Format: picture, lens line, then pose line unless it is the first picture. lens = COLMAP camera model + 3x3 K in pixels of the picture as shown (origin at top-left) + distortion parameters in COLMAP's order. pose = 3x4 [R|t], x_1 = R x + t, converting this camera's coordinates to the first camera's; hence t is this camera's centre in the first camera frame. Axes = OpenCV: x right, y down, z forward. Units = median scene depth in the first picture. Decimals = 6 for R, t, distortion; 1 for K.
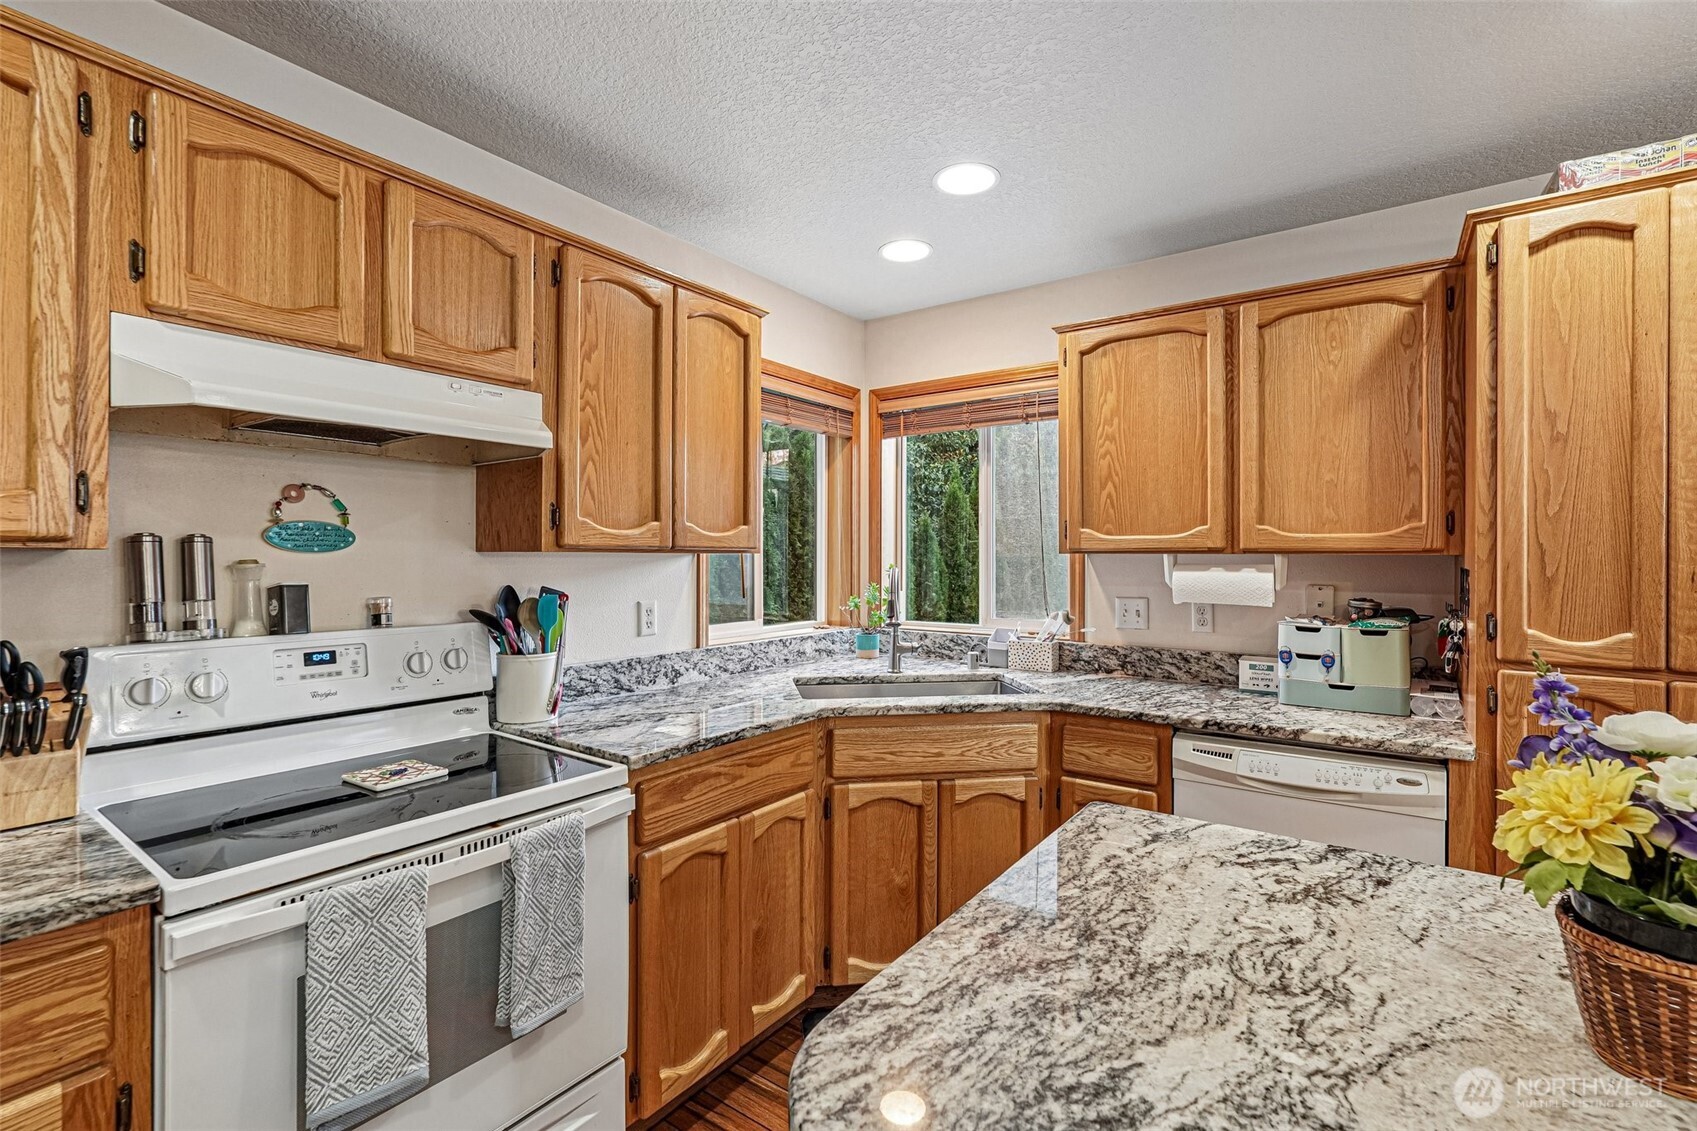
lens RADIAL K [[755.3, 0, 852.8], [0, 755.3, 557.1], [0, 0, 1]] dist [-0.016131, 0.007713]
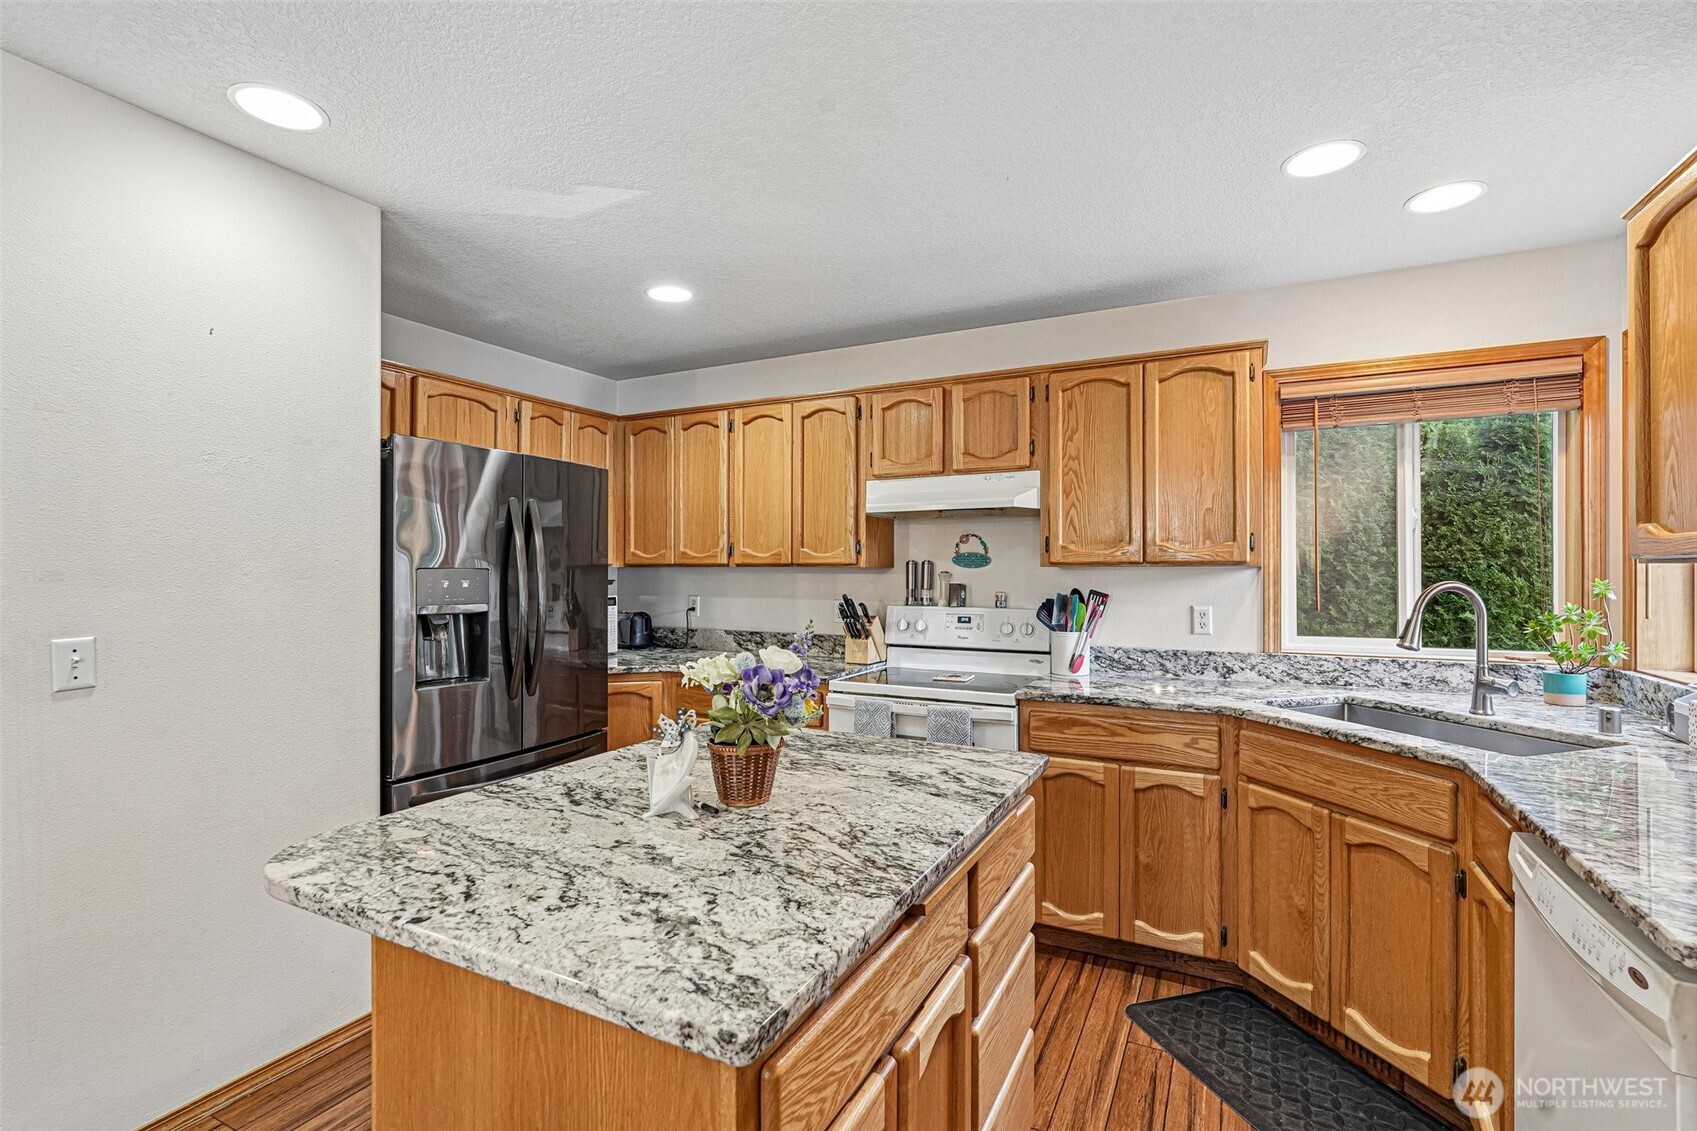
lens RADIAL K [[777.2, 0, 847.2], [0, 777.2, 568.3], [0, 0, 1]] dist [-0.011269, 0.002768]
pose [[0.145726, -0.004071, -0.989317, 1.226892], [0.000151, 0.999992, -0.004093, 0.003472], [0.989325, 0.000447, 0.145726, 0.349770]]
